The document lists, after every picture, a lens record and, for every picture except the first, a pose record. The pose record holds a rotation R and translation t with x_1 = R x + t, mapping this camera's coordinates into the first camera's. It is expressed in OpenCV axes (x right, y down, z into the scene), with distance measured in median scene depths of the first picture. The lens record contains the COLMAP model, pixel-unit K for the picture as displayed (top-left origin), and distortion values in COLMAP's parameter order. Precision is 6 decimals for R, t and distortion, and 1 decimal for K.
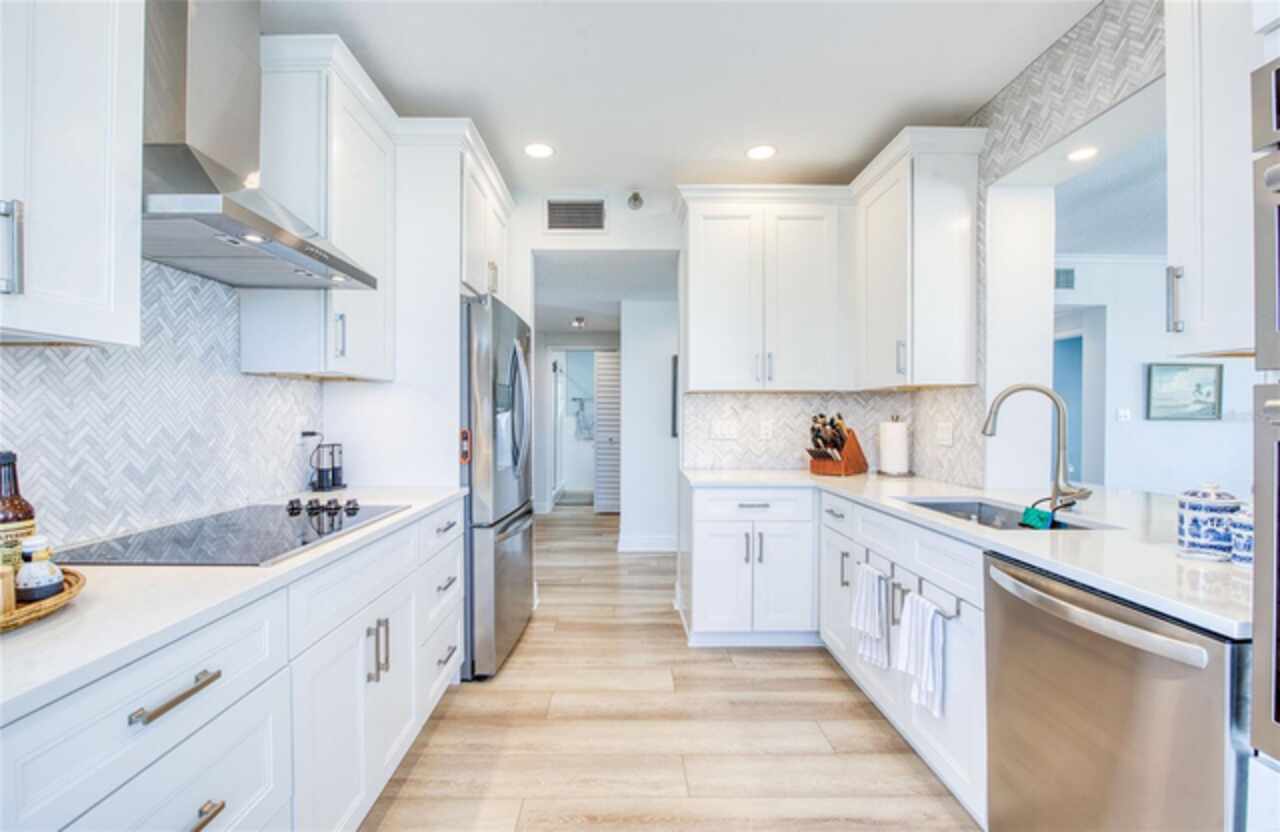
lens RADIAL K [[566.5, 0, 633.2], [0, 566.5, 423.1], [0, 0, 1]] dist [-0.018058, -0.000584]
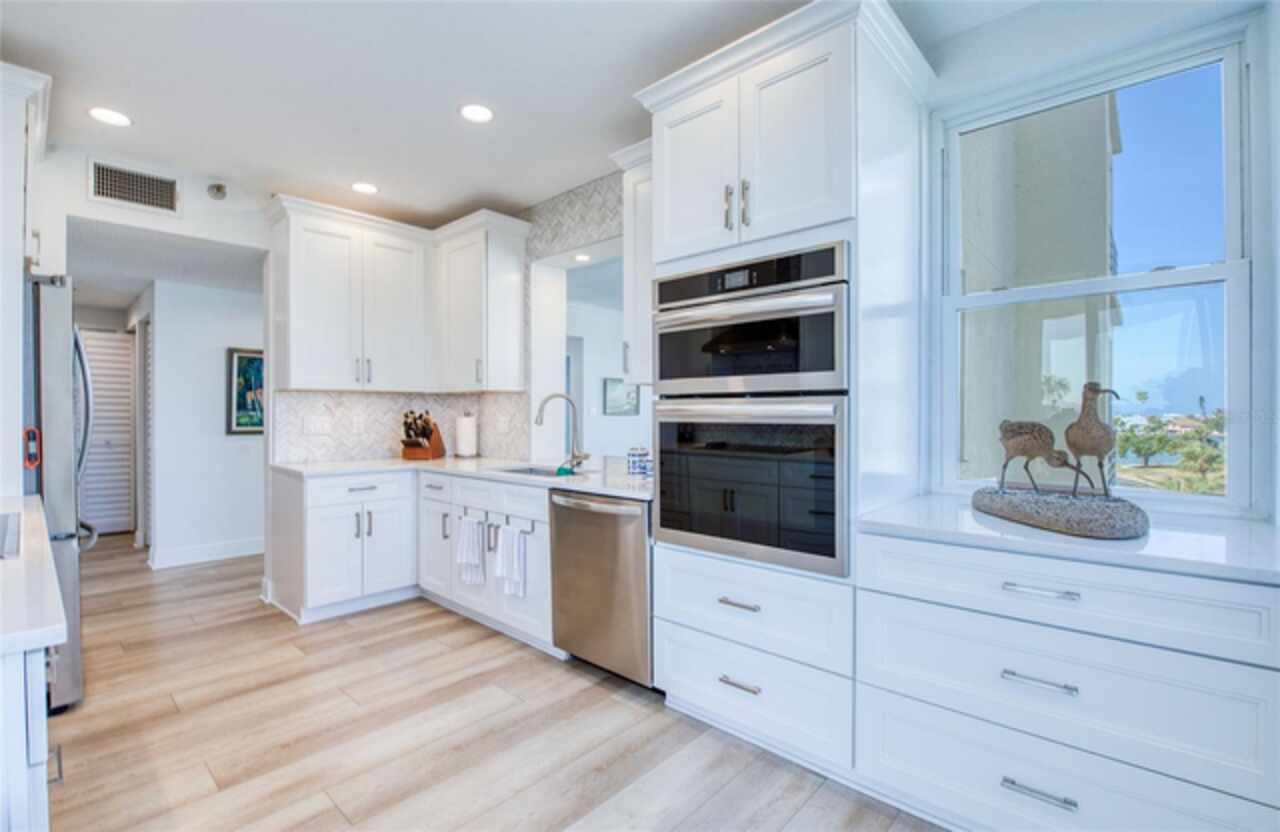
lens RADIAL K [[566.5, 0, 633.2], [0, 566.5, 423.1], [0, 0, 1]] dist [-0.018058, -0.000584]
pose [[0.691848, -0.013445, 0.721918, -0.244245], [0.009189, 0.999910, 0.009817, 0.003057], [-0.721985, -0.000158, 0.691909, -0.220285]]
